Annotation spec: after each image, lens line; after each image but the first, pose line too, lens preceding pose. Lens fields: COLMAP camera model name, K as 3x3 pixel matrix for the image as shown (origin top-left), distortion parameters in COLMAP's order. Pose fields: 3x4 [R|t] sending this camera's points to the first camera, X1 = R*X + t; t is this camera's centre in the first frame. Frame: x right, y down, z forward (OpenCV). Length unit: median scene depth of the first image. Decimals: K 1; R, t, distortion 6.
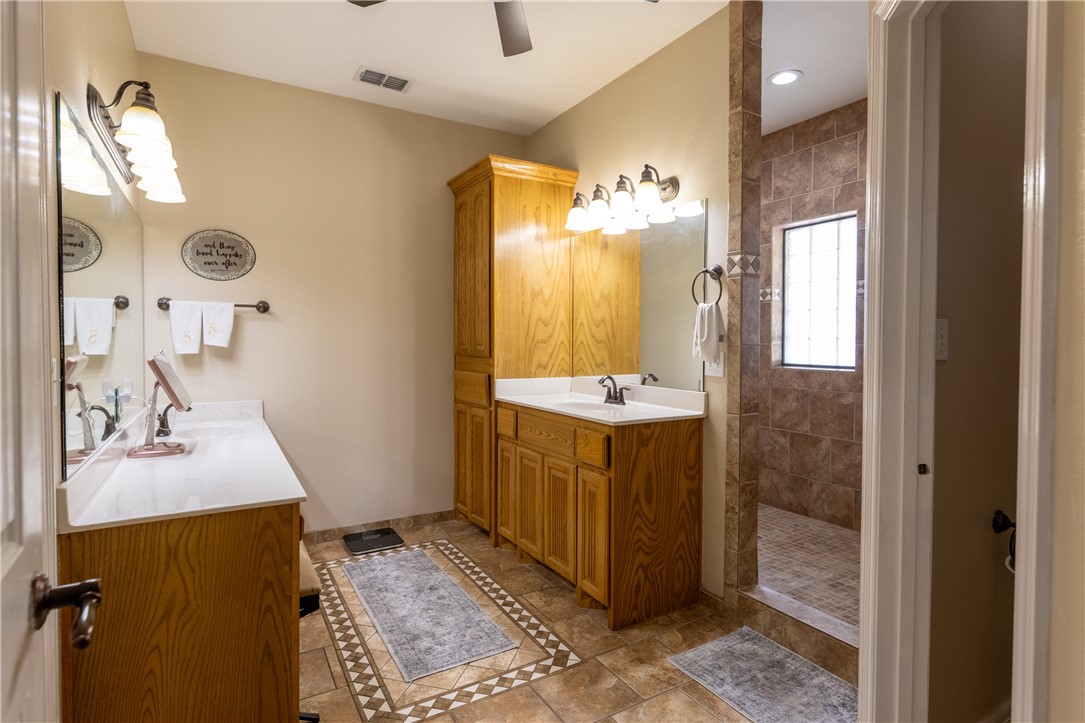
lens RADIAL K [[553.6, 0, 542.2], [0, 553.6, 355.8], [0, 0, 1]] dist [-0.002993, 0.000035]
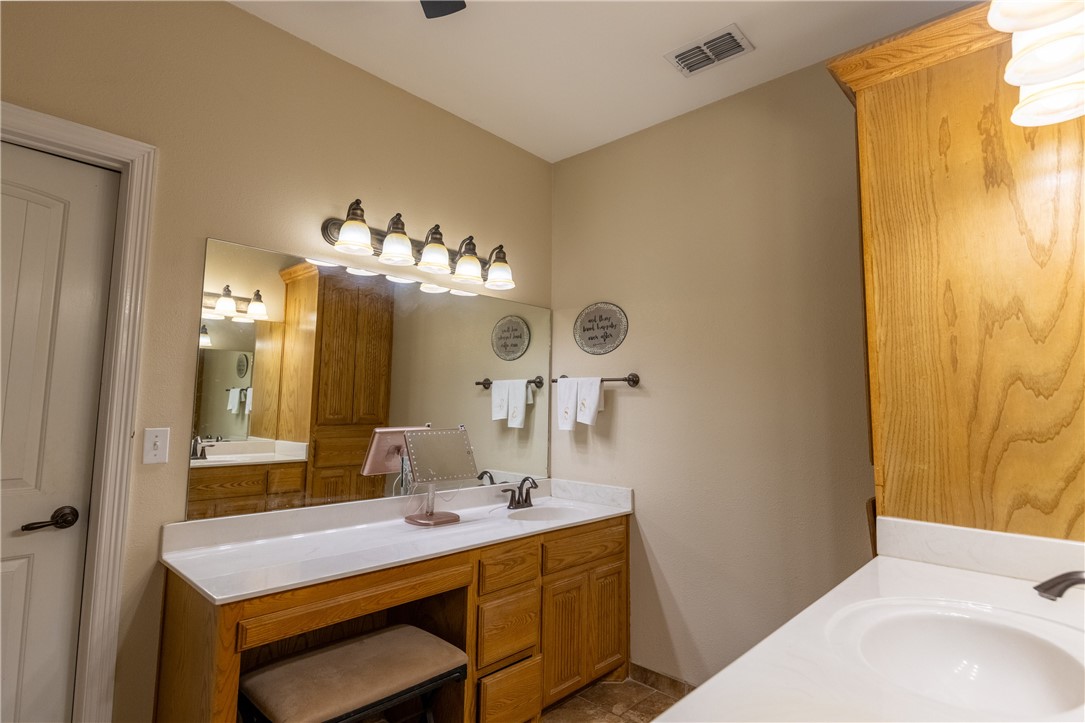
lens RADIAL K [[553.6, 0, 541.9], [0, 553.6, 357.3], [0, 0, 1]] dist [-0.002993, 0.000035]
pose [[0.280800, -0.084340, -0.956054, 0.293367], [-0.039854, 0.994248, -0.099415, -0.031212], [0.958939, 0.066019, 0.275823, 0.617288]]
